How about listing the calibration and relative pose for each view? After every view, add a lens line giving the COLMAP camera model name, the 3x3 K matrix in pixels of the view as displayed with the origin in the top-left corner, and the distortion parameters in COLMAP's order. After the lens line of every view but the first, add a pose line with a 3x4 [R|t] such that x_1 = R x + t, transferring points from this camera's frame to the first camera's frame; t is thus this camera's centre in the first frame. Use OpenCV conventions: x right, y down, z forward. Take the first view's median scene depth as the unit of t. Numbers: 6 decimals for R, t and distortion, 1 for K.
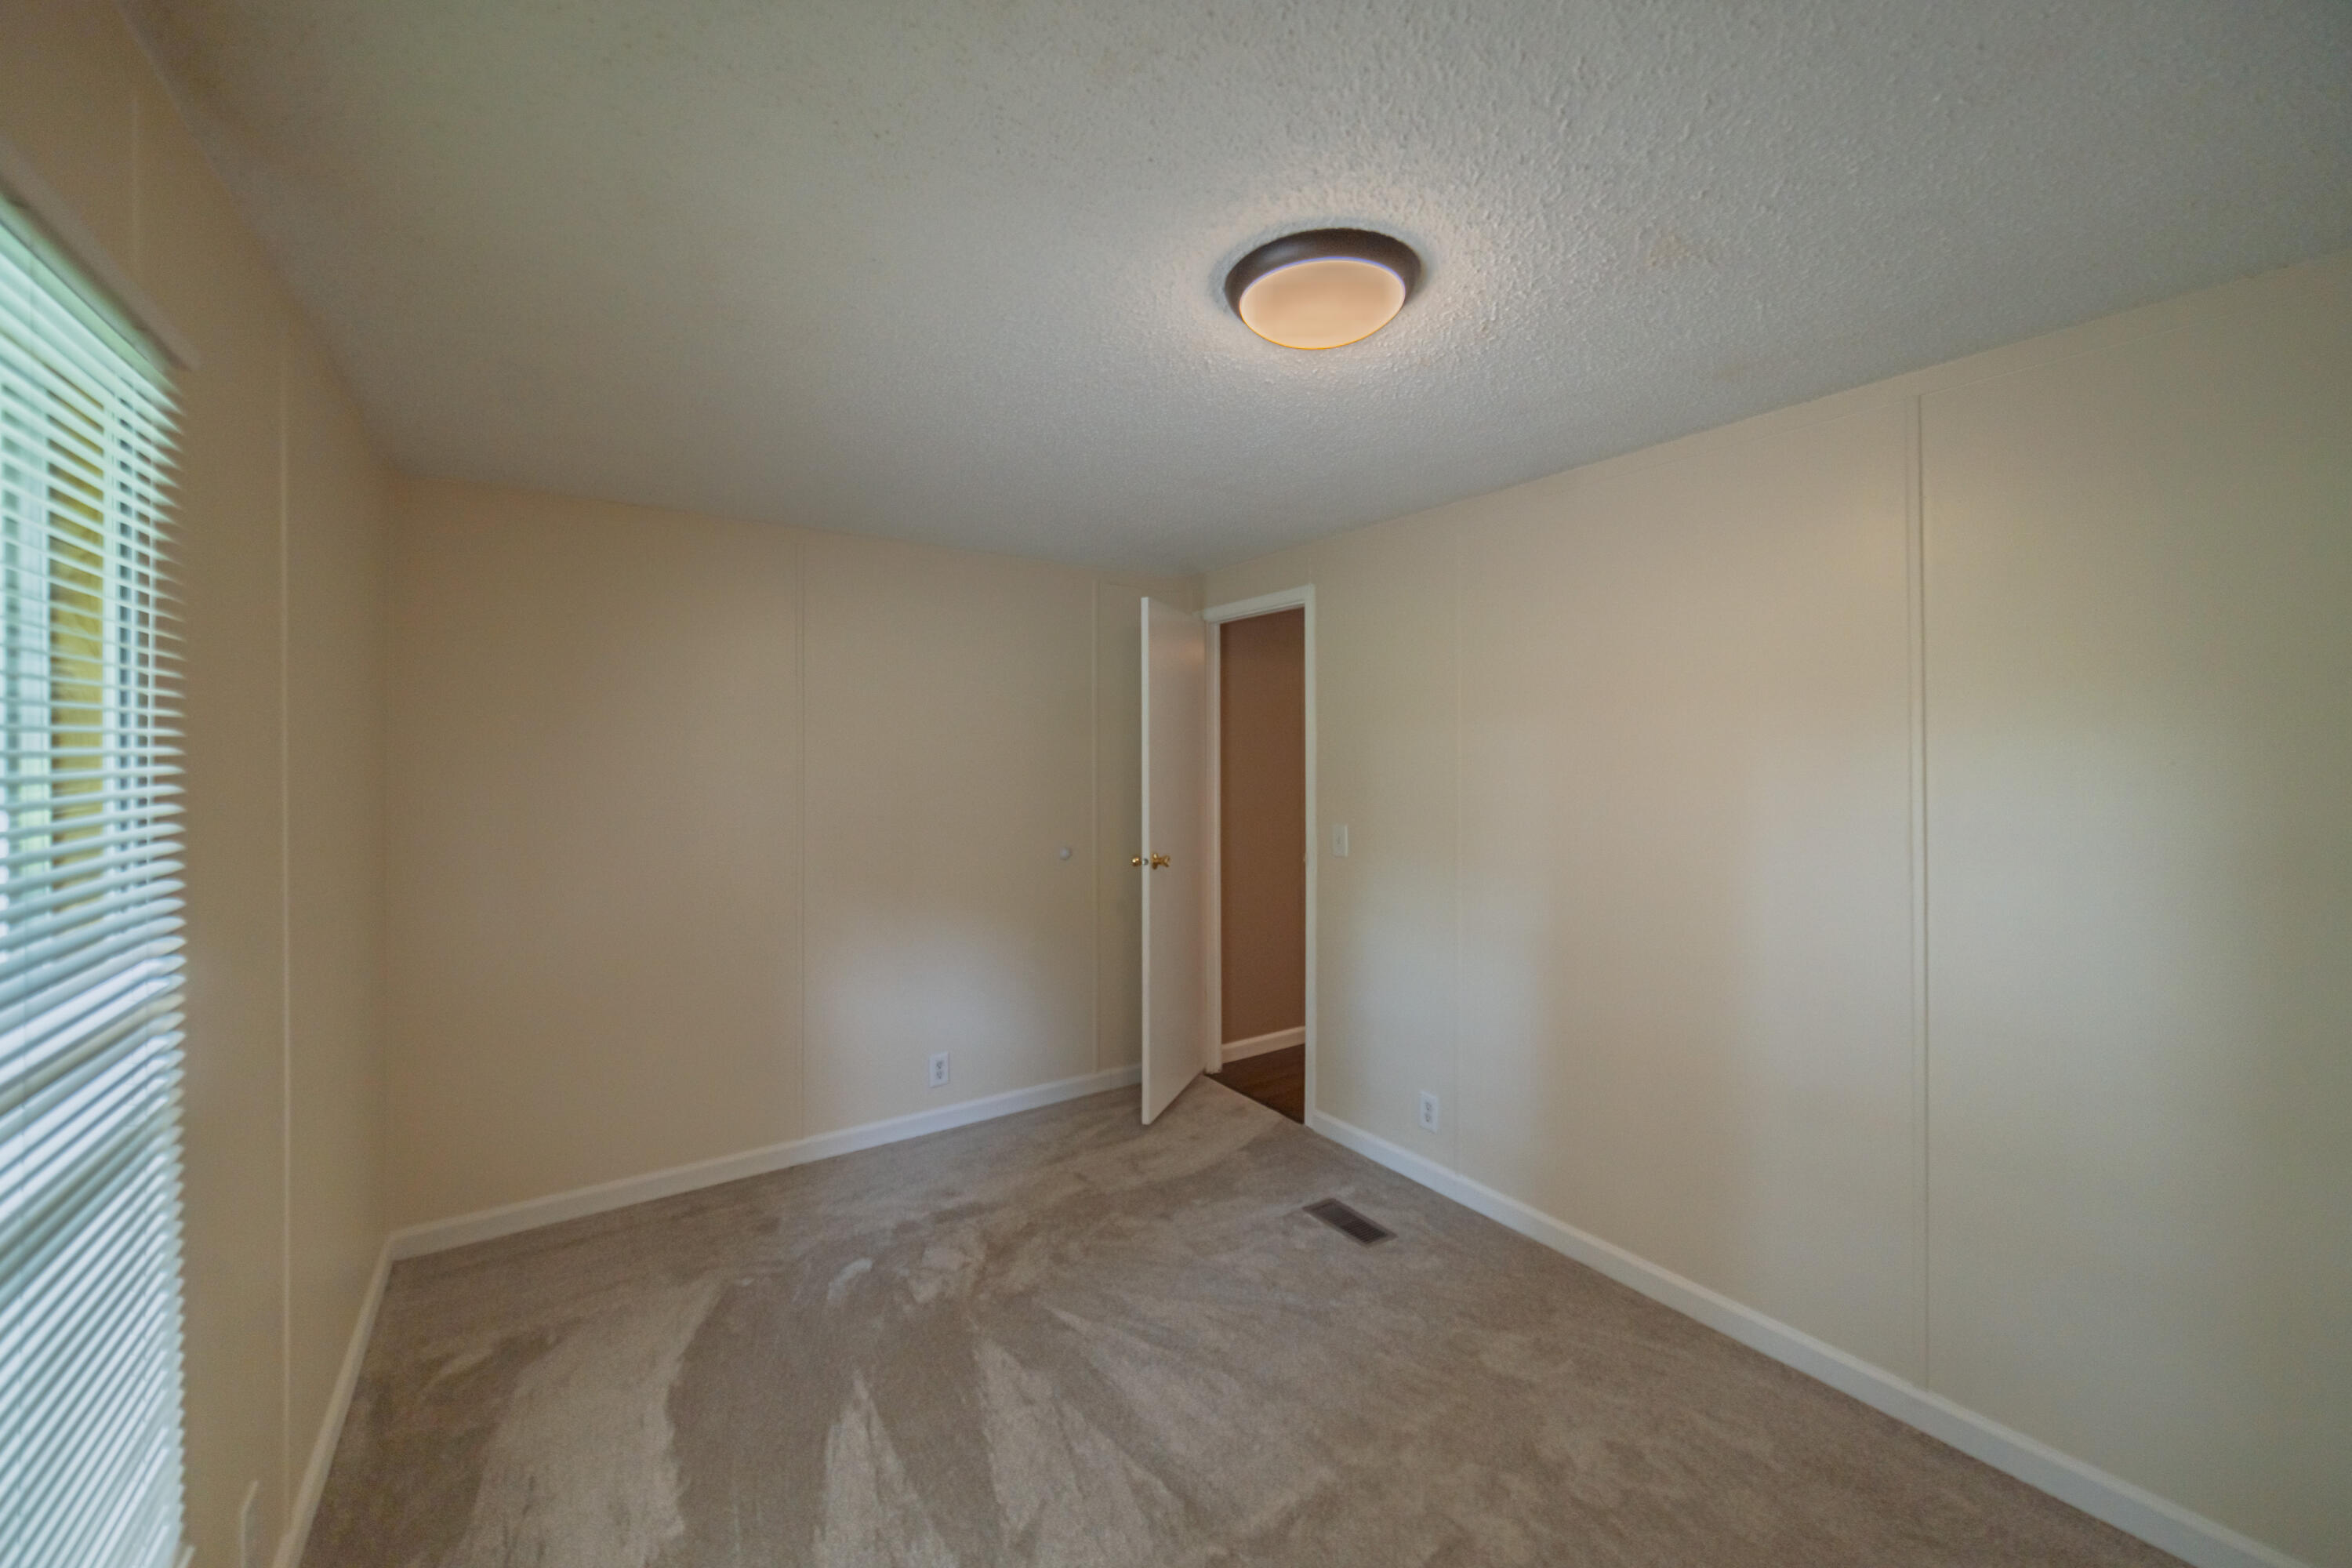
lens RADIAL K [[908.9, 0, 1177.5], [0, 908.9, 760.4], [0, 0, 1]] dist [-0.003158, 0.002073]
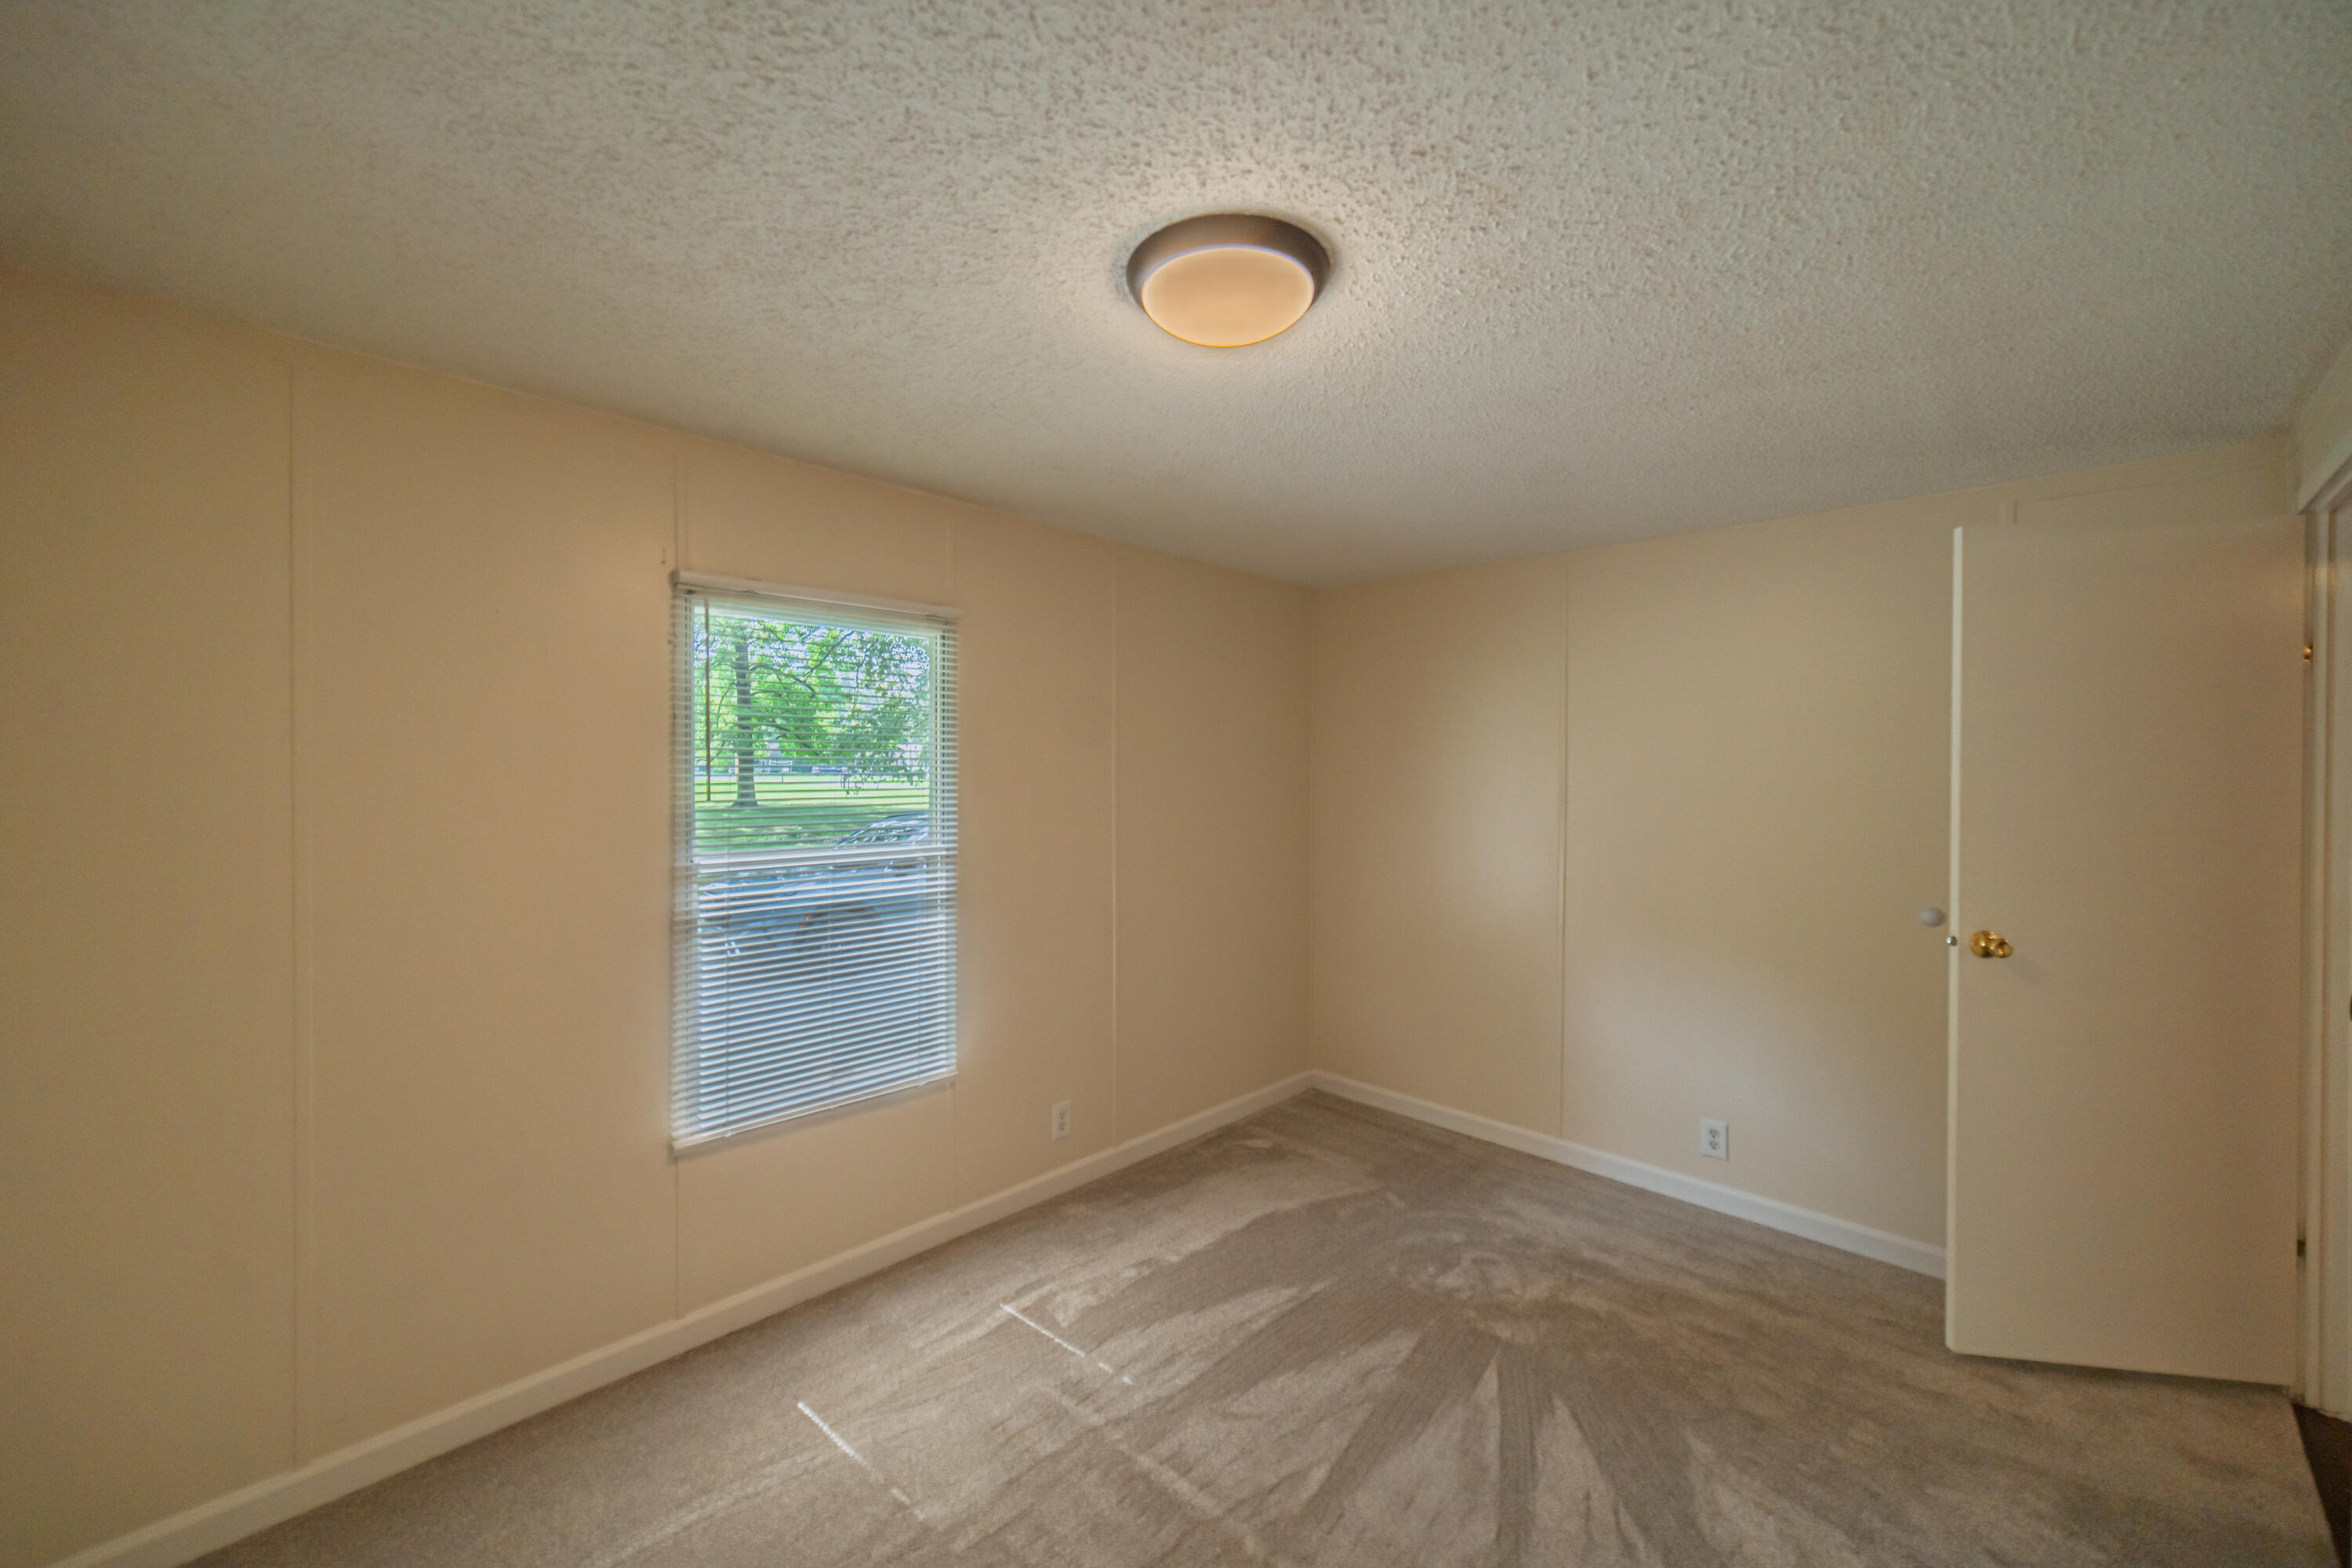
lens RADIAL K [[908.9, 0, 1174.7], [0, 908.9, 778.3], [0, 0, 1]] dist [-0.003158, 0.002073]
pose [[0.191874, 0.011186, -0.981356, 0.728524], [-0.011815, 0.999889, 0.009087, -0.002784], [0.981348, 0.009852, 0.191985, 0.506475]]
